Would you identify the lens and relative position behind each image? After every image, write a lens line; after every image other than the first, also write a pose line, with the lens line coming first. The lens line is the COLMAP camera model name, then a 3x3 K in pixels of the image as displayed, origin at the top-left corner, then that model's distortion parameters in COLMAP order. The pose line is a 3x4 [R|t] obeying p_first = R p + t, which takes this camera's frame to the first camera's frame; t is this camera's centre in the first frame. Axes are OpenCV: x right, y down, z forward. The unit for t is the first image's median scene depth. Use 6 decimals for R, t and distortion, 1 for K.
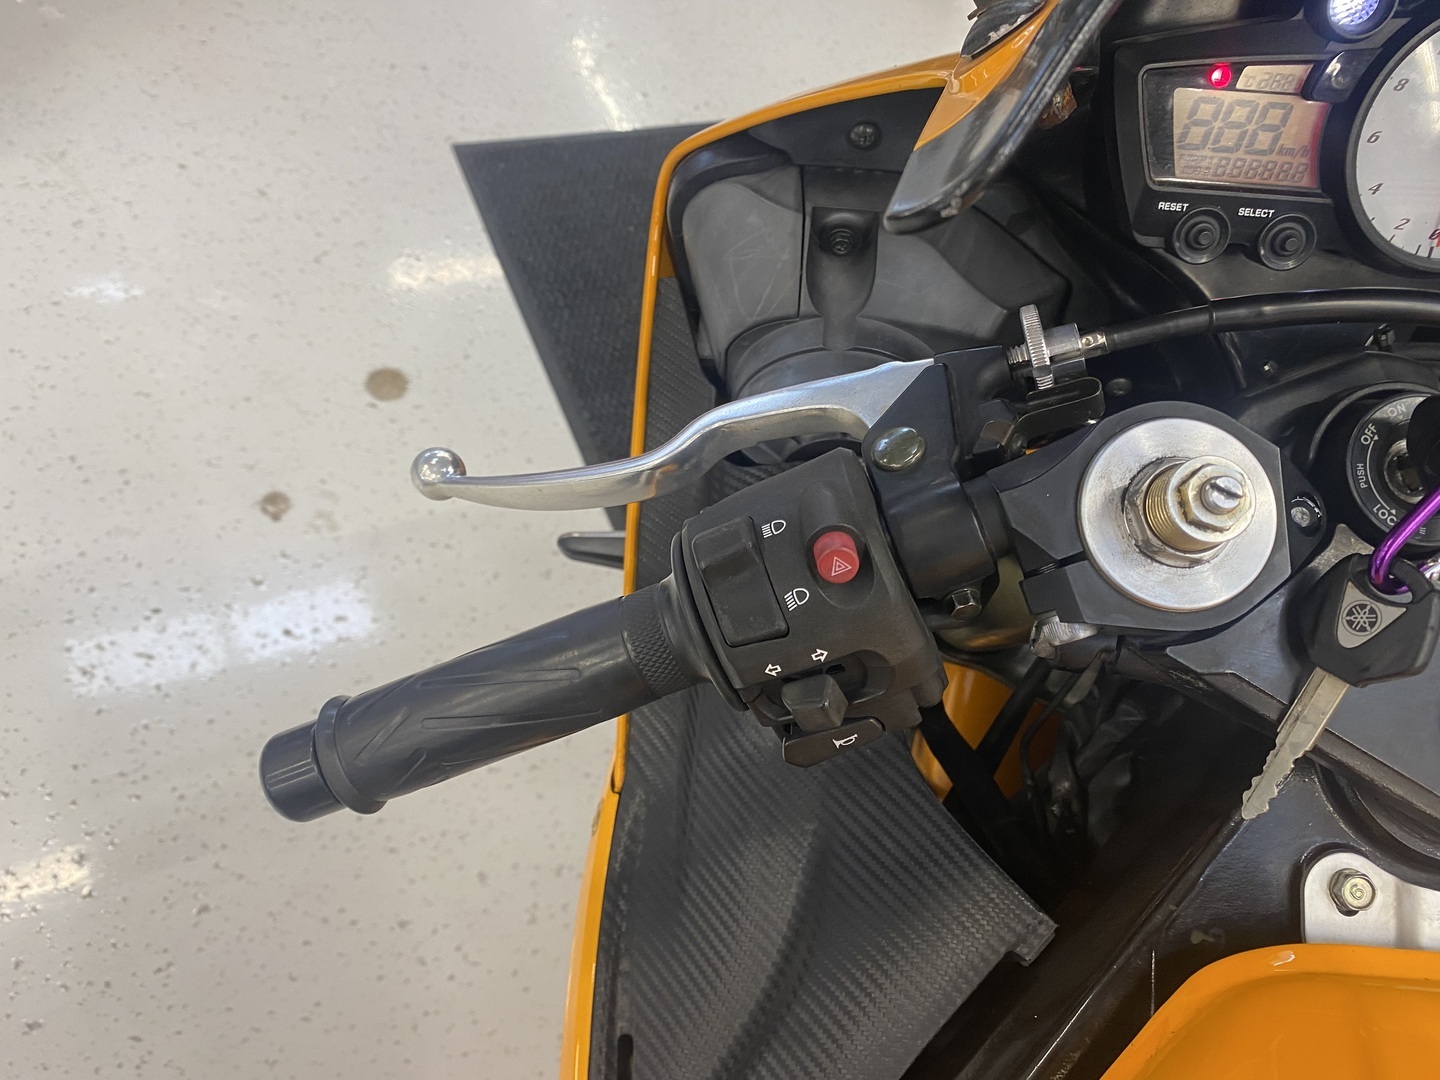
lens RADIAL K [[1081.0, 0, 719.7], [0, 1081.0, 545.0], [0, 0, 1]] dist [0.022818, -0.024811]
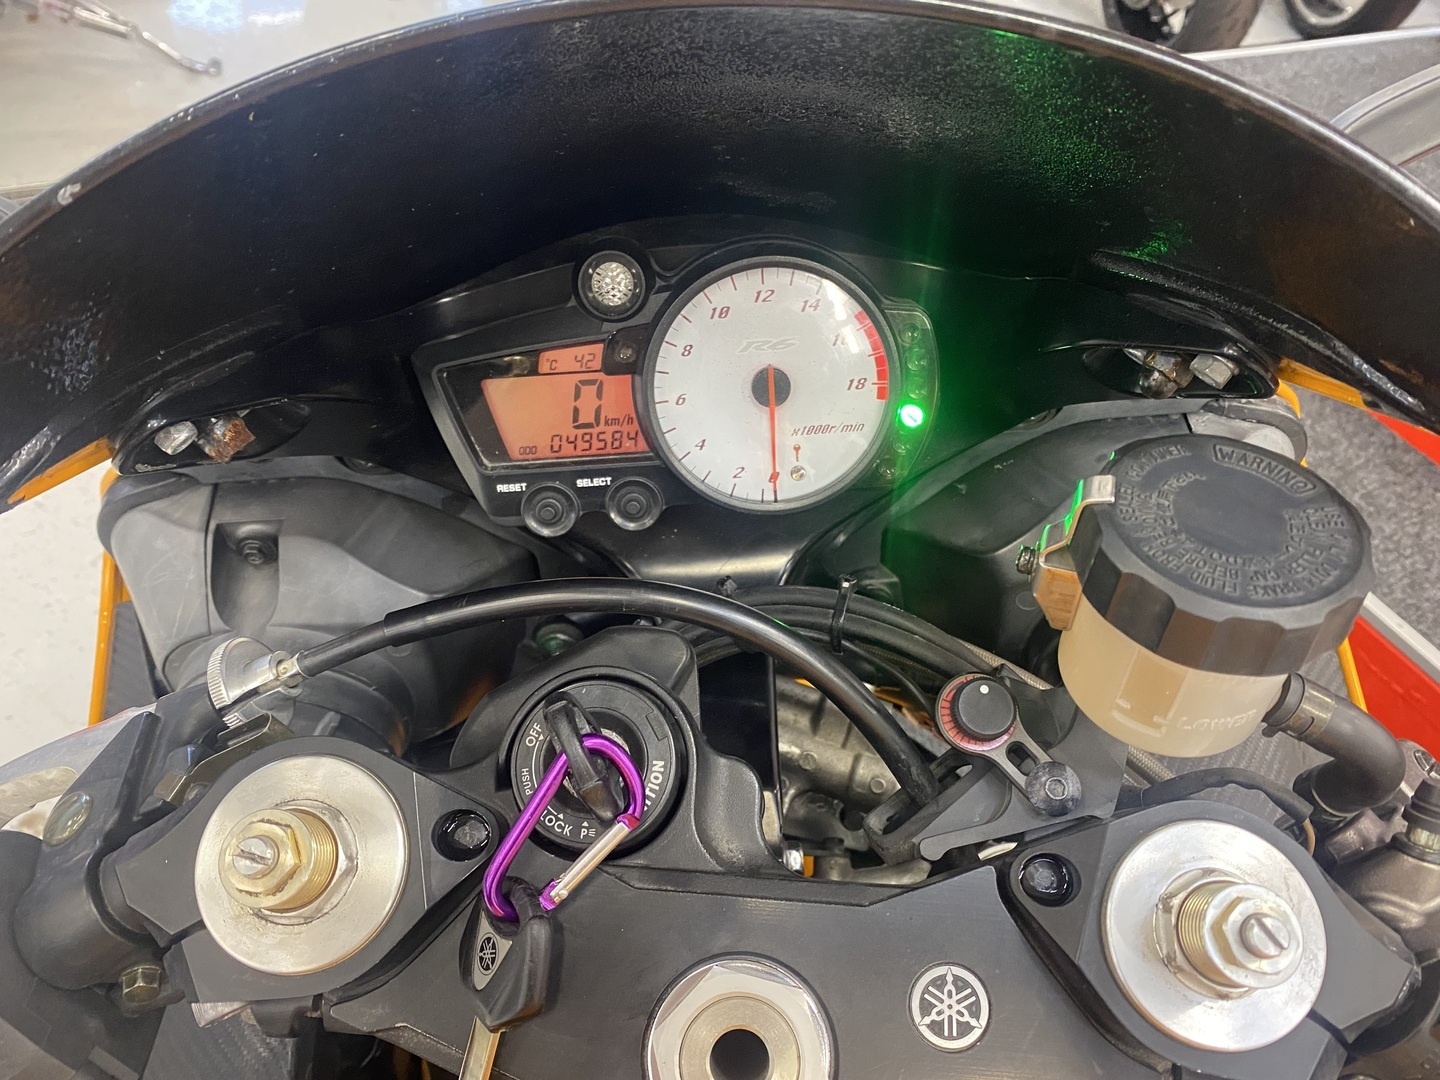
lens RADIAL K [[1081.0, 0, 716.4], [0, 1081.0, 531.4], [0, 0, 1]] dist [0.022818, -0.024811]
pose [[0.988530, -0.145017, 0.042163, 0.496411], [0.150421, 0.970327, -0.189313, -0.047868], [-0.013459, 0.193484, 0.981011, 0.017678]]
